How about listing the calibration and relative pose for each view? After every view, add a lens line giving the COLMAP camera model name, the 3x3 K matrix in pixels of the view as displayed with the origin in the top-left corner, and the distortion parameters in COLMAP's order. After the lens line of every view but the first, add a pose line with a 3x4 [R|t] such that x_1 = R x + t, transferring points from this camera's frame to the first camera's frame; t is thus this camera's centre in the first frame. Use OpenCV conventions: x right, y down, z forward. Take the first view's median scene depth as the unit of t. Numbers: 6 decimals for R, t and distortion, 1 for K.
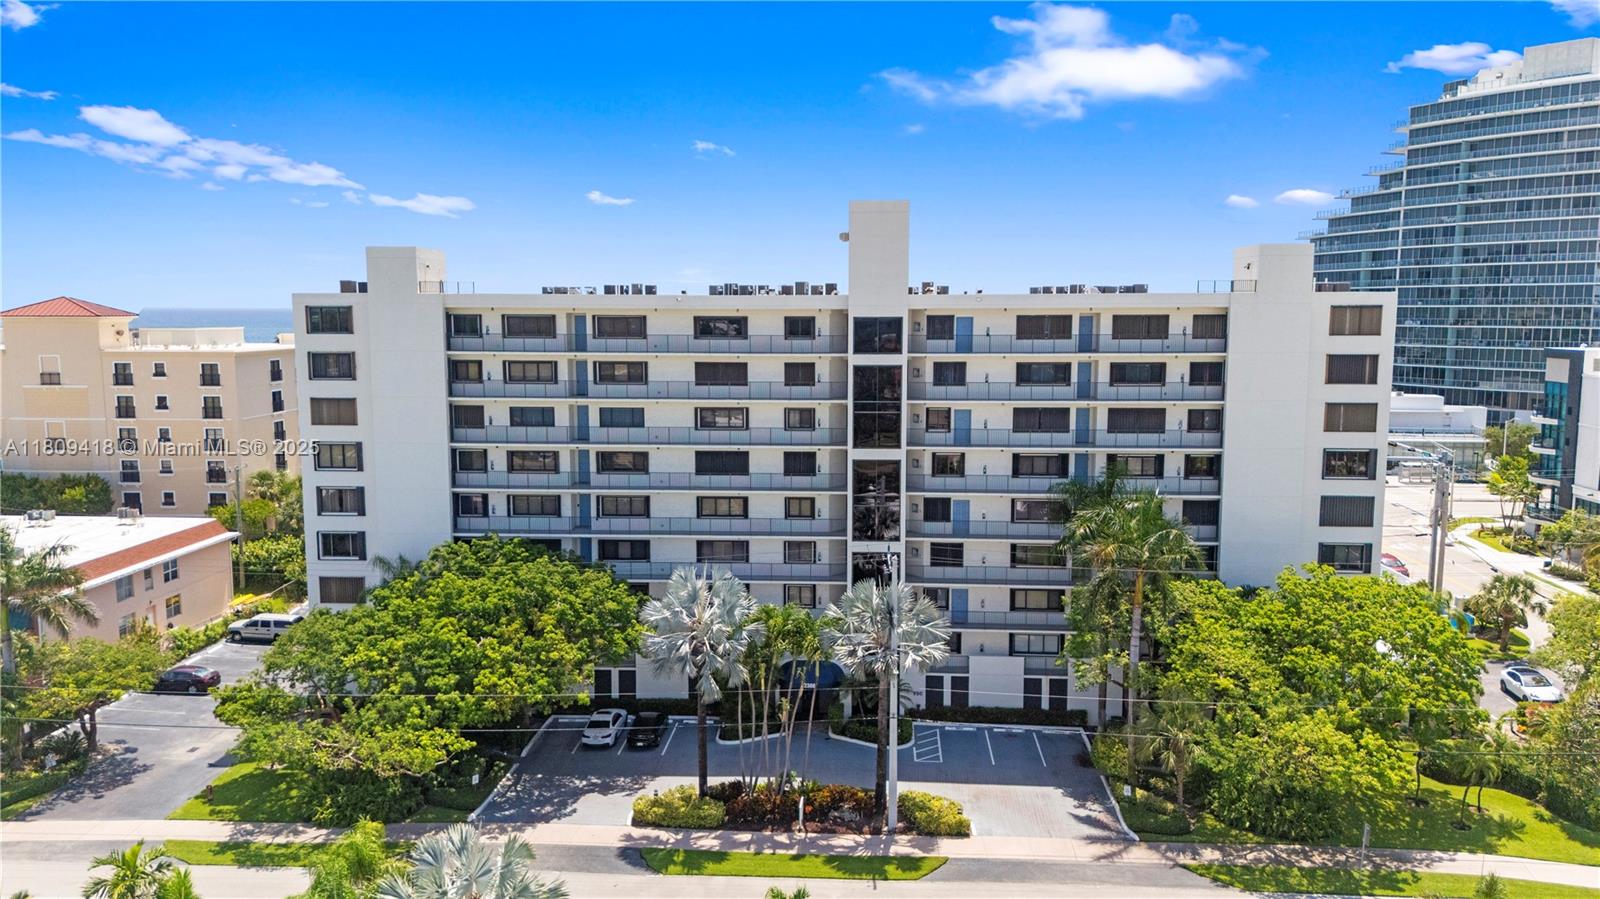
lens RADIAL K [[1186.5, 0, 803.7], [0, 1186.5, 449.2], [0, 0, 1]] dist [0.042604, -0.006746]
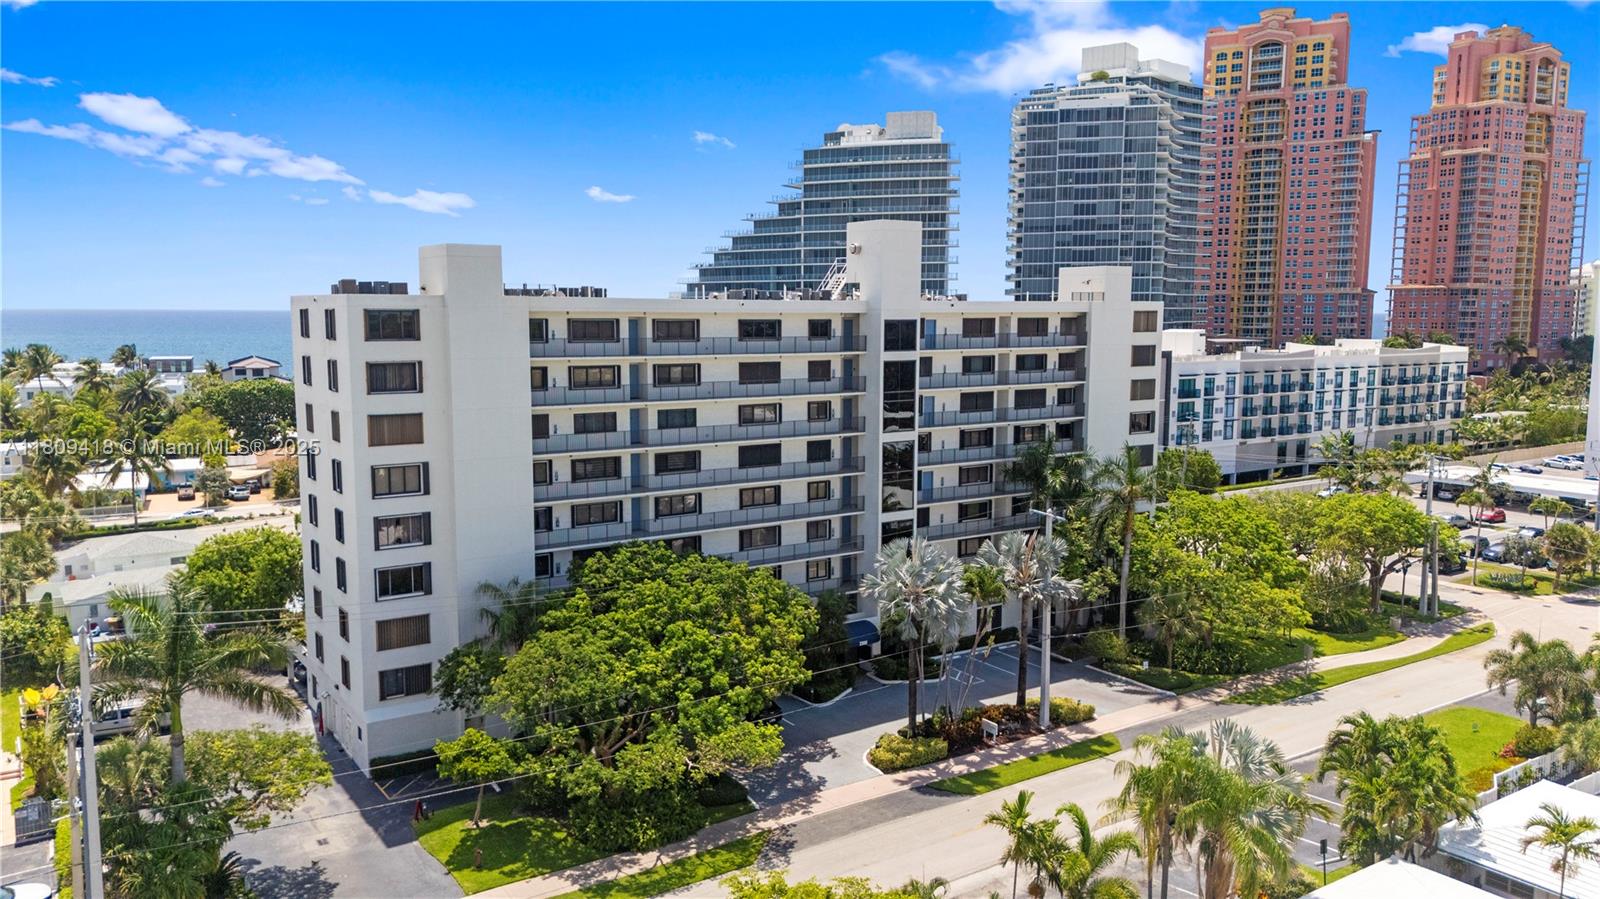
lens RADIAL K [[1182.3, 0, 806.0], [0, 1182.3, 447.0], [0, 0, 1]] dist [0.079694, -0.078748]
pose [[0.787553, -0.068614, 0.612415, -0.703953], [0.071326, 0.997252, 0.020007, -0.014986], [-0.612105, 0.027925, 0.790283, 0.125329]]
